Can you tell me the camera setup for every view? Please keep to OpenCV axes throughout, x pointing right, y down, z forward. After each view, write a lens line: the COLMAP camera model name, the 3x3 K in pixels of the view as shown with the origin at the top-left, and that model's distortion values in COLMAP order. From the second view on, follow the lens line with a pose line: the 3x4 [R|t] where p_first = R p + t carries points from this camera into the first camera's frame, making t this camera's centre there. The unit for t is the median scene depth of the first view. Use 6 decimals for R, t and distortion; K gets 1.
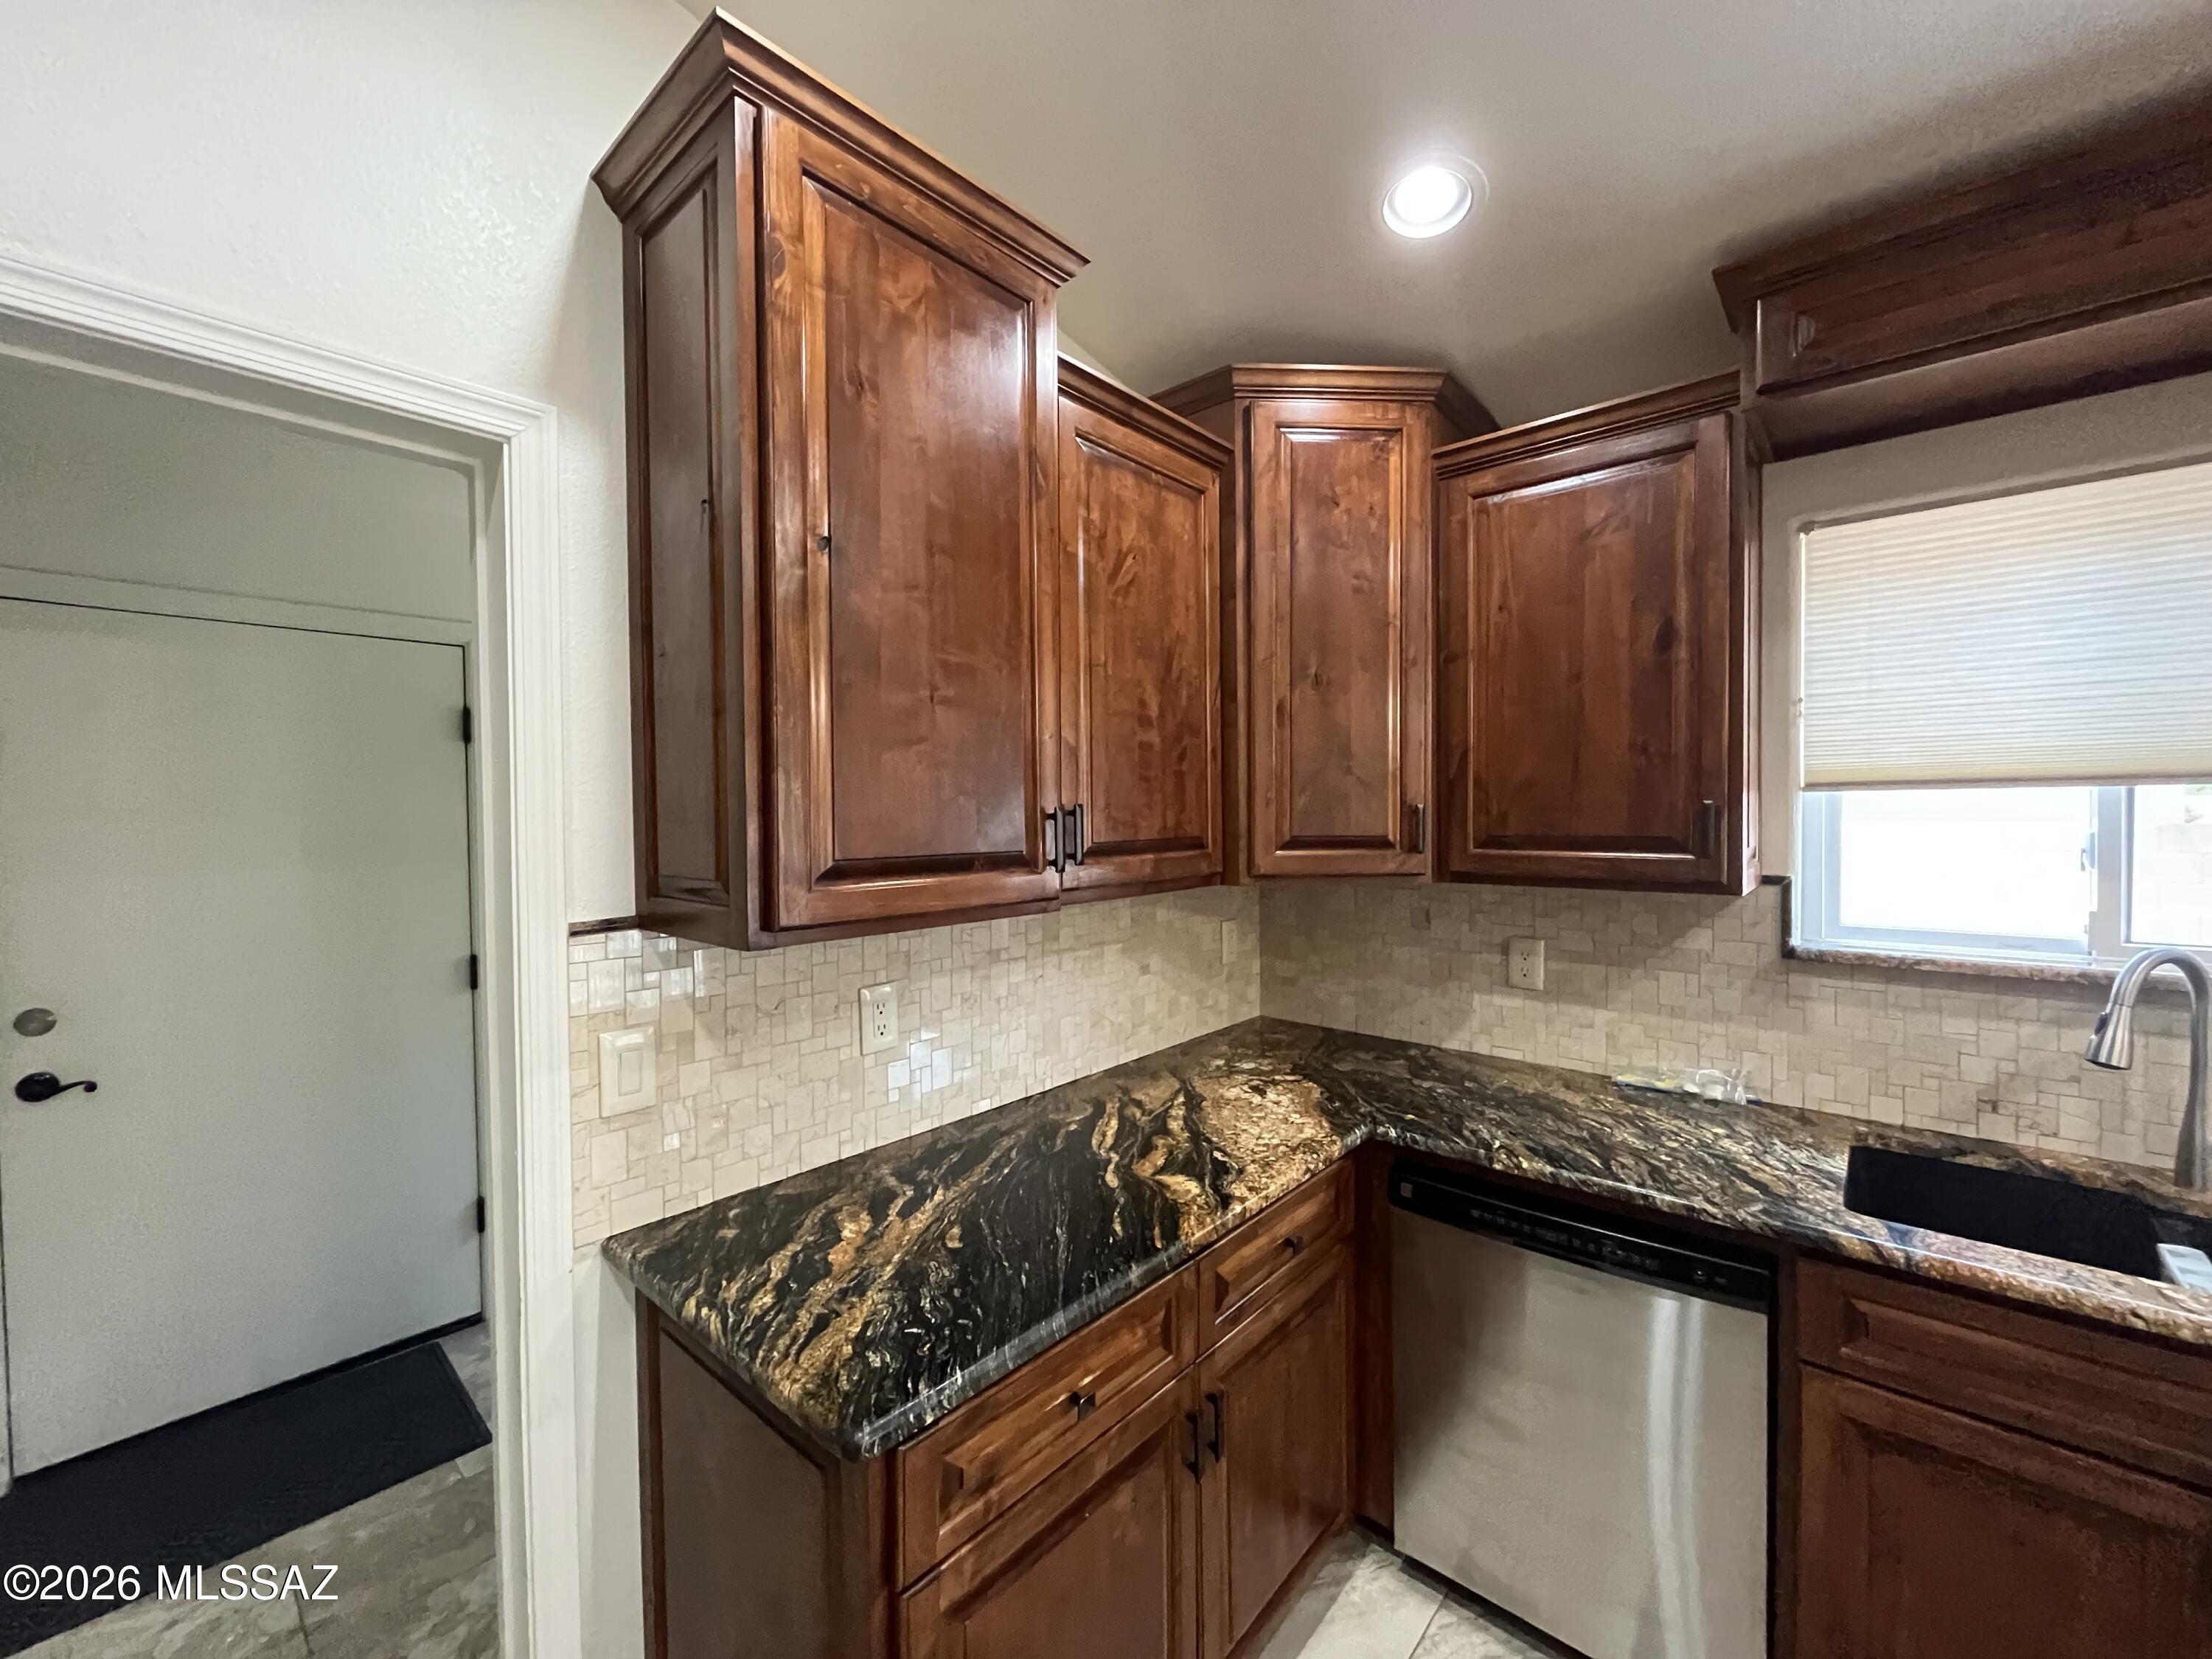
lens RADIAL K [[887.9, 0, 1106.0], [0, 887.9, 829.5], [0, 0, 1]] dist [-0.002746, 0.000256]
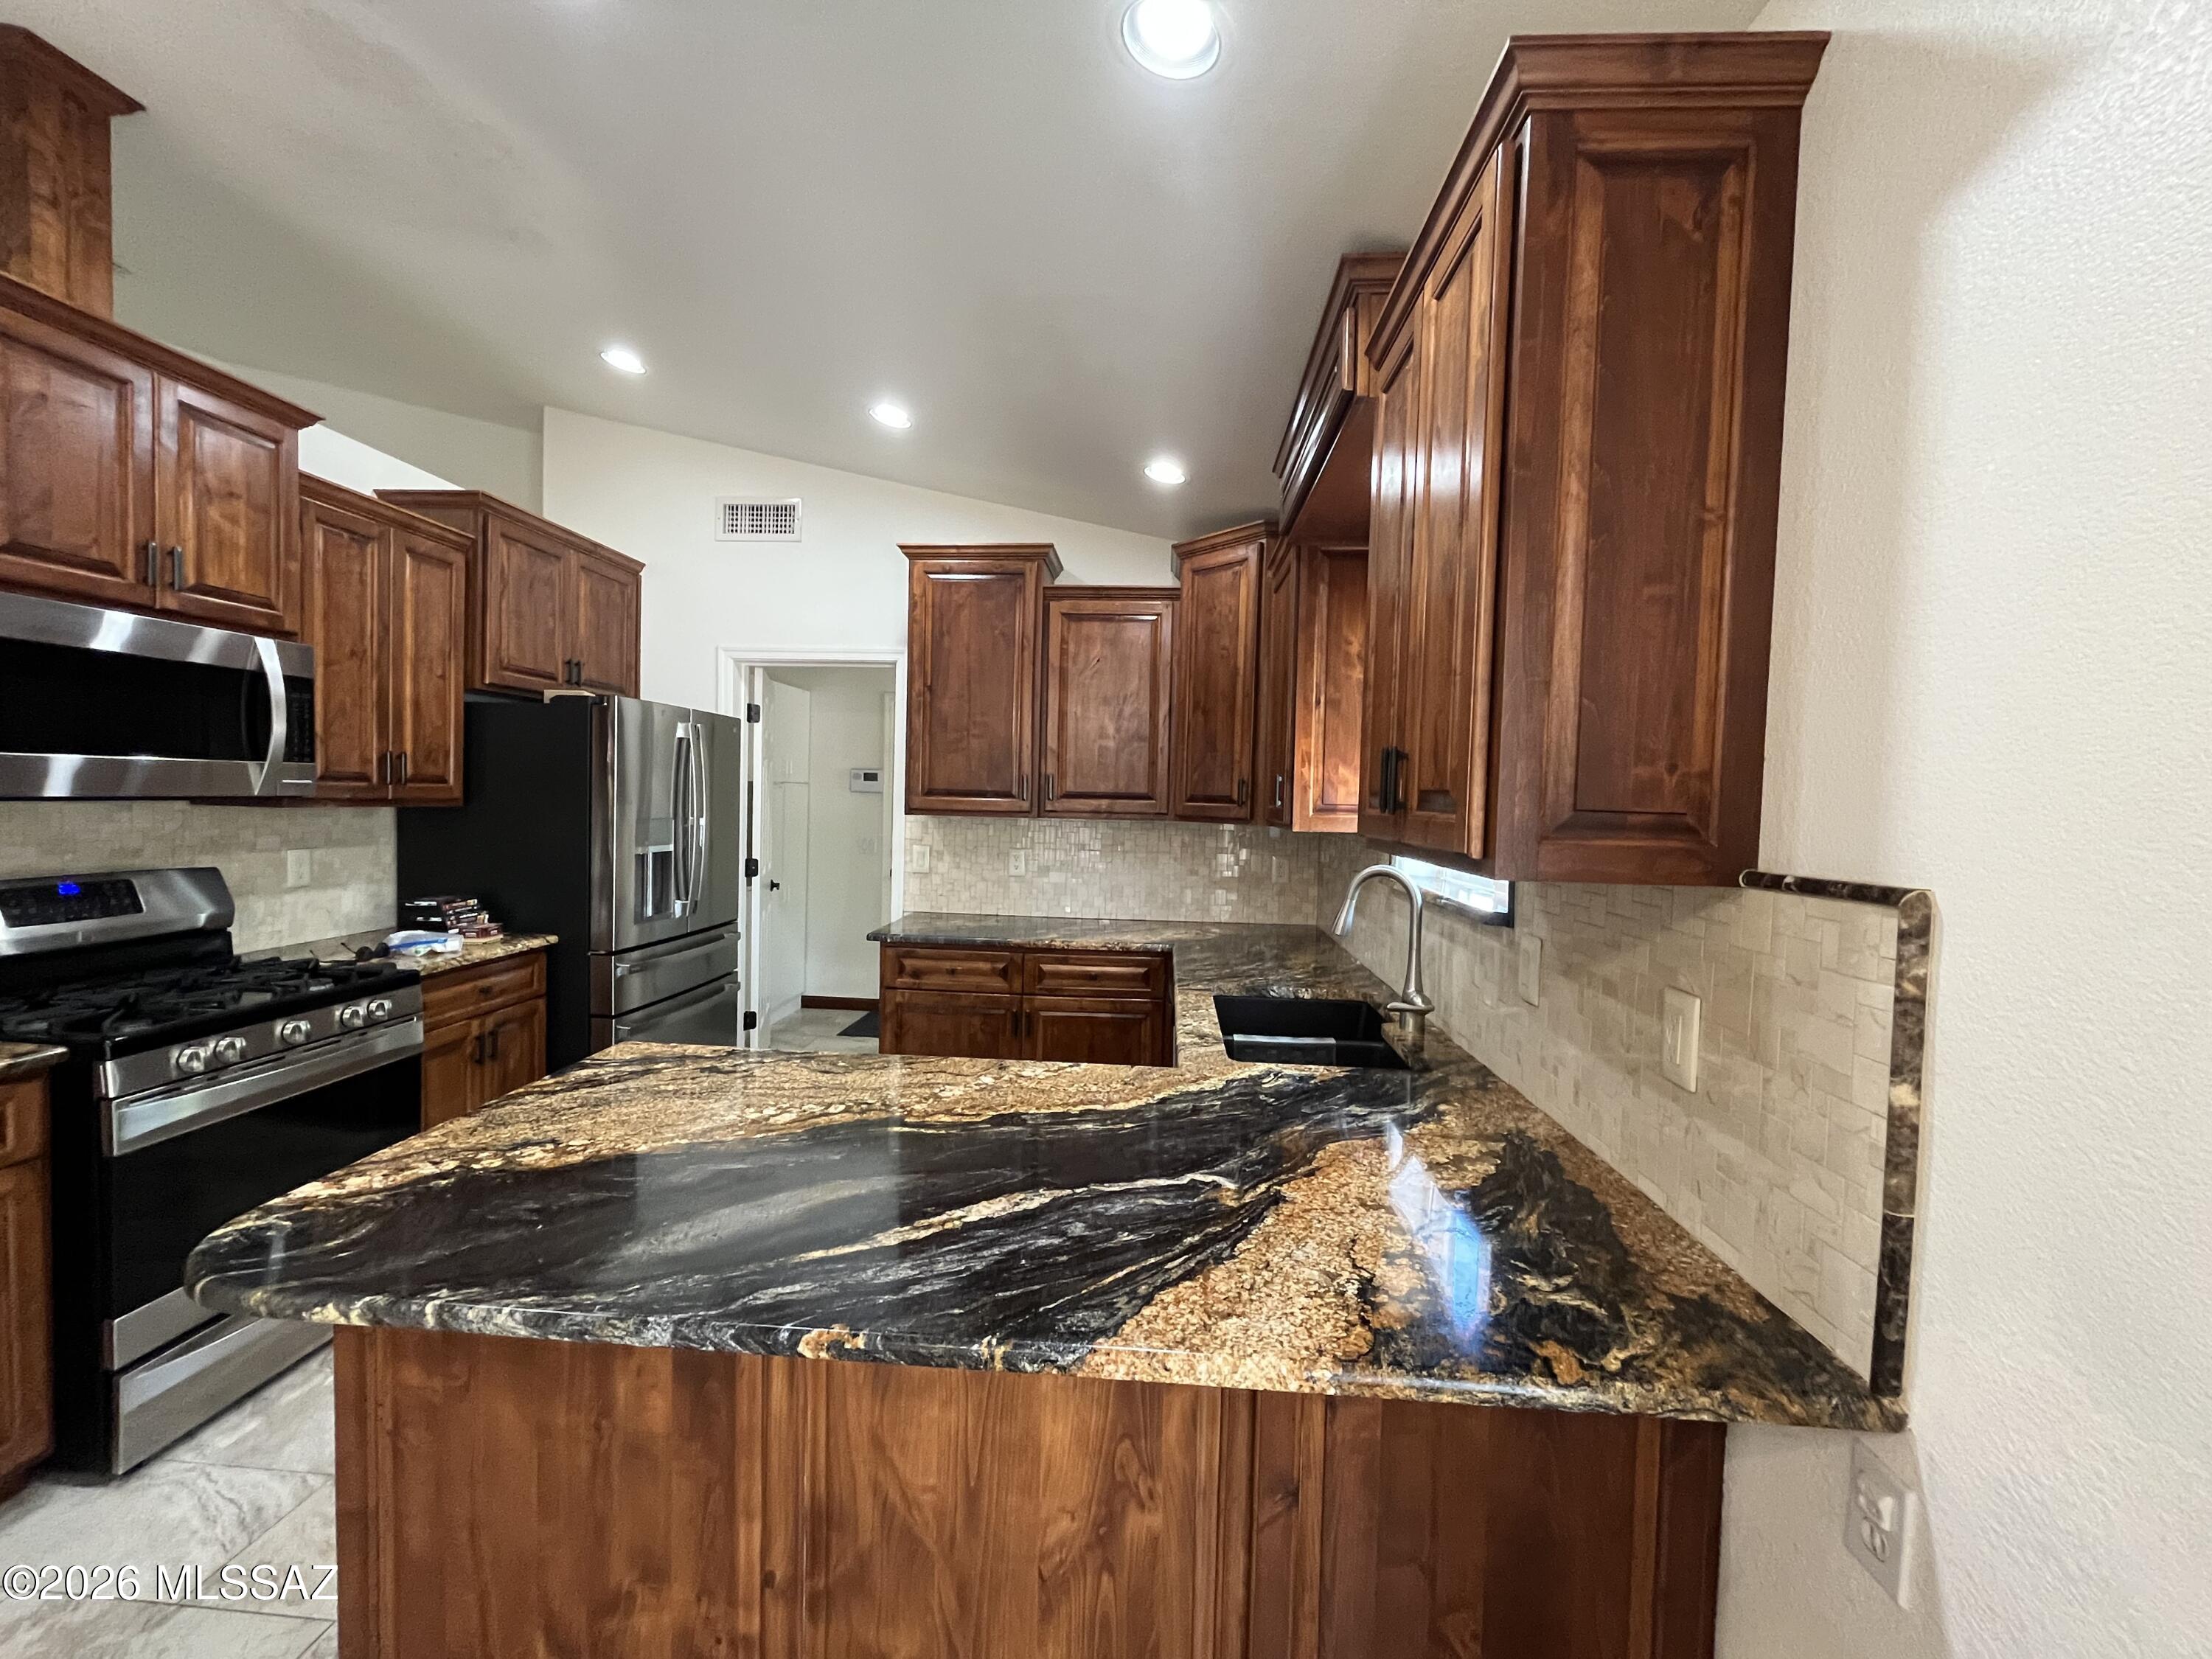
lens RADIAL K [[880.1, 0, 1117.6], [0, 880.1, 827.4], [0, 0, 1]] dist [0.000916, 0.000276]
pose [[0.620123, 0.051216, -0.782831, 1.698717], [-0.049271, 0.998439, 0.026292, 0.037698], [0.782955, 0.022266, 0.621679, -0.273417]]
